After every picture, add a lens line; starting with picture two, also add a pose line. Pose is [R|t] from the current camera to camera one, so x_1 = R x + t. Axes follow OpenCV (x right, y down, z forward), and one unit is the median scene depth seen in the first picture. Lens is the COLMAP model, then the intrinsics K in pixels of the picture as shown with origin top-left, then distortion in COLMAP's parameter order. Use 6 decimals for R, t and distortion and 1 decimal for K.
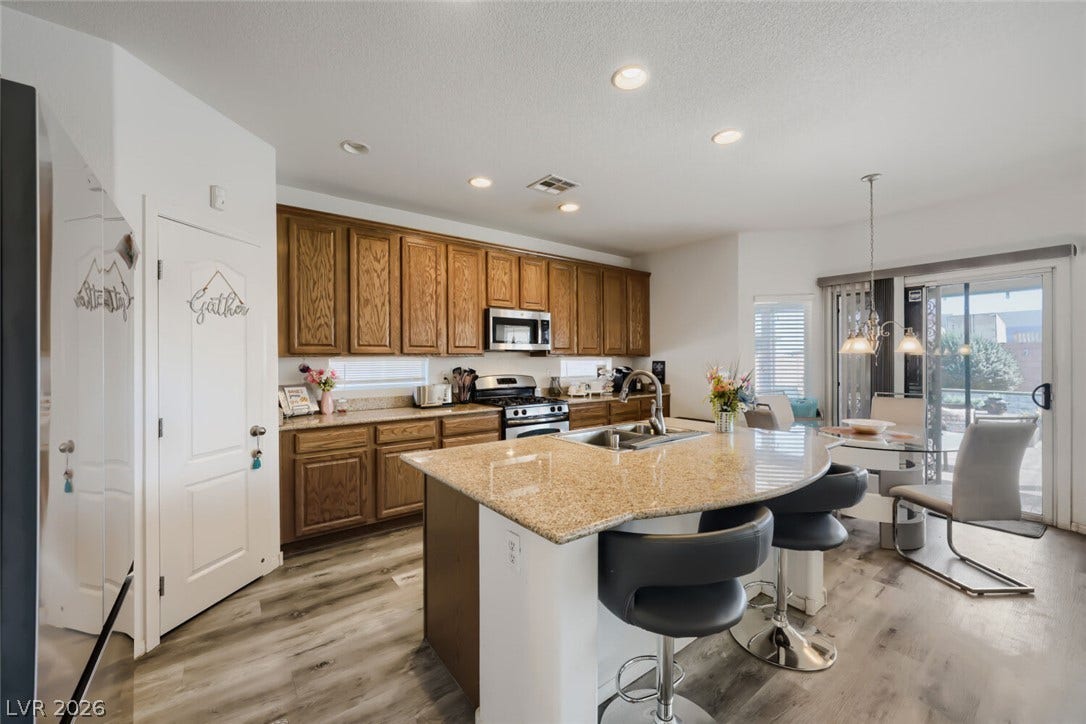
lens RADIAL K [[427.2, 0, 536.4], [0, 427.2, 356.9], [0, 0, 1]] dist [-0.010215, 0.001773]
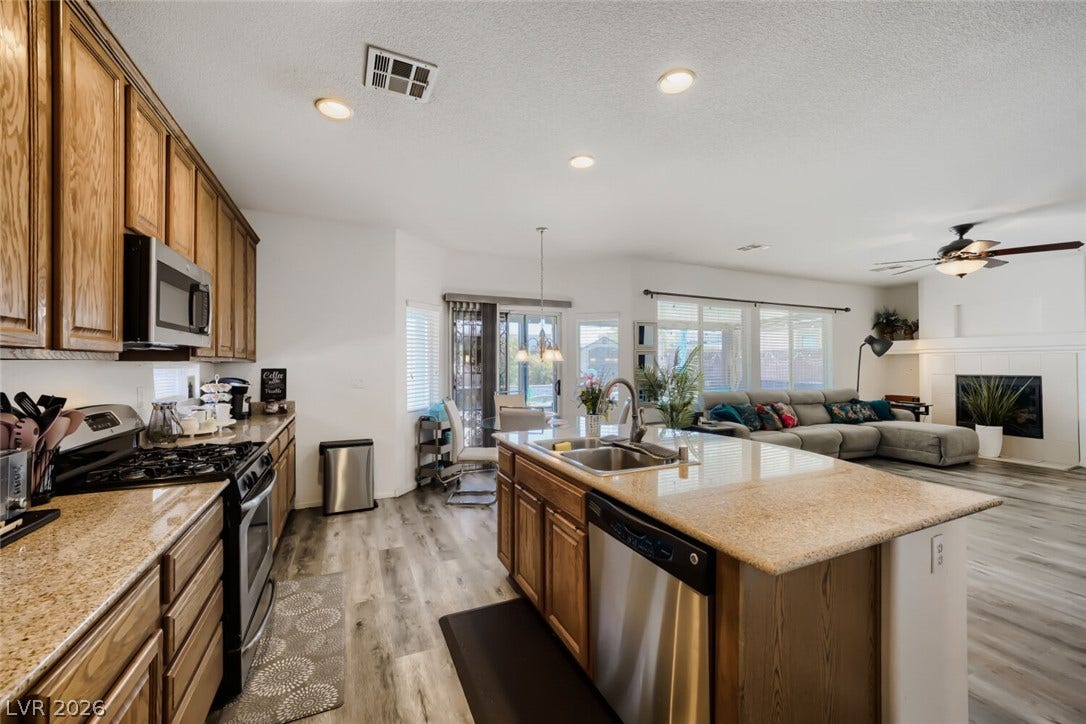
lens RADIAL K [[427.2, 0, 548.9], [0, 427.2, 360.0], [0, 0, 1]] dist [-0.010215, 0.001773]
pose [[0.207513, 0.011460, 0.978165, -0.461248], [-0.006782, 0.999924, -0.010276, -0.000174], [-0.978209, -0.004502, 0.207575, 0.629179]]
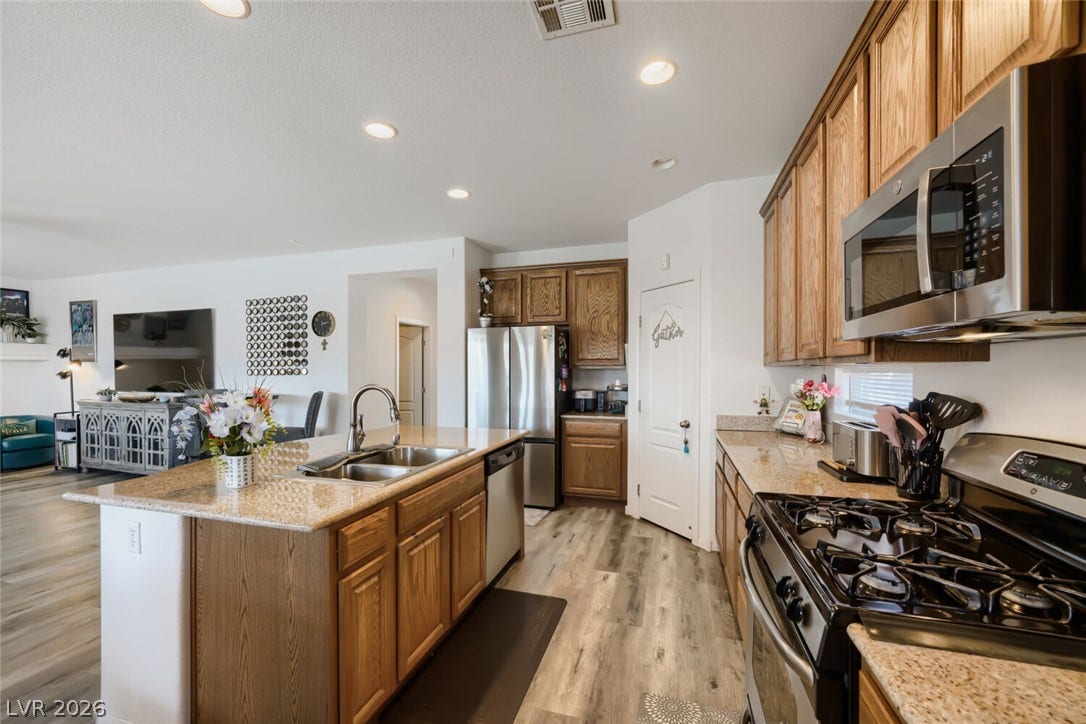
lens RADIAL K [[427.2, 0, 545.2], [0, 427.2, 367.5], [0, 0, 1]] dist [-0.010215, 0.001773]
pose [[-0.800660, 0.004384, -0.599103, 0.323625], [0.010078, 0.999930, -0.006152, 0.003634], [0.599034, -0.010964, -0.800649, 1.269508]]
